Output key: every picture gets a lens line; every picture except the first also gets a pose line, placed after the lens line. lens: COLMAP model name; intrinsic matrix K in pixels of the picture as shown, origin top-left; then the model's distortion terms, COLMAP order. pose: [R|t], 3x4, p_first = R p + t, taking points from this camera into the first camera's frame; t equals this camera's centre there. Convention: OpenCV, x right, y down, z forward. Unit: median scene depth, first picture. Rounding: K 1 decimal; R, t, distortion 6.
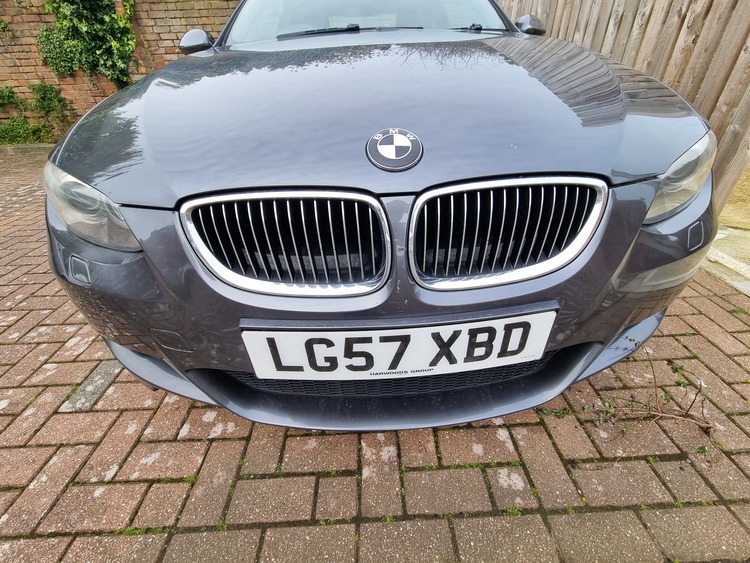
lens RADIAL K [[305.7, 0, 377.3], [0, 305.7, 285.0], [0, 0, 1]] dist [0.000050, 0.000388]
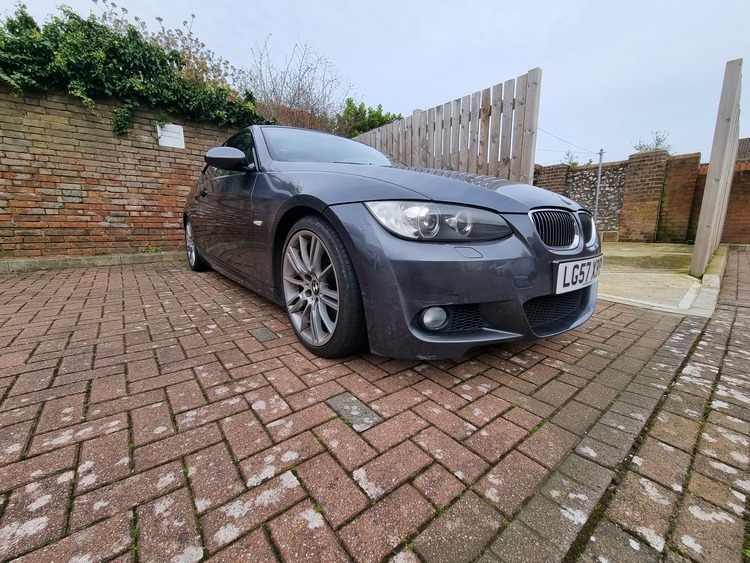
lens RADIAL K [[305.7, 0, 377.3], [0, 305.7, 285.0], [0, 0, 1]] dist [0.000050, 0.000388]
pose [[0.796445, -0.076934, 0.599797, -1.550638], [0.304083, 0.908299, -0.287275, 0.286763], [-0.522693, 0.411187, 0.746805, 0.053931]]
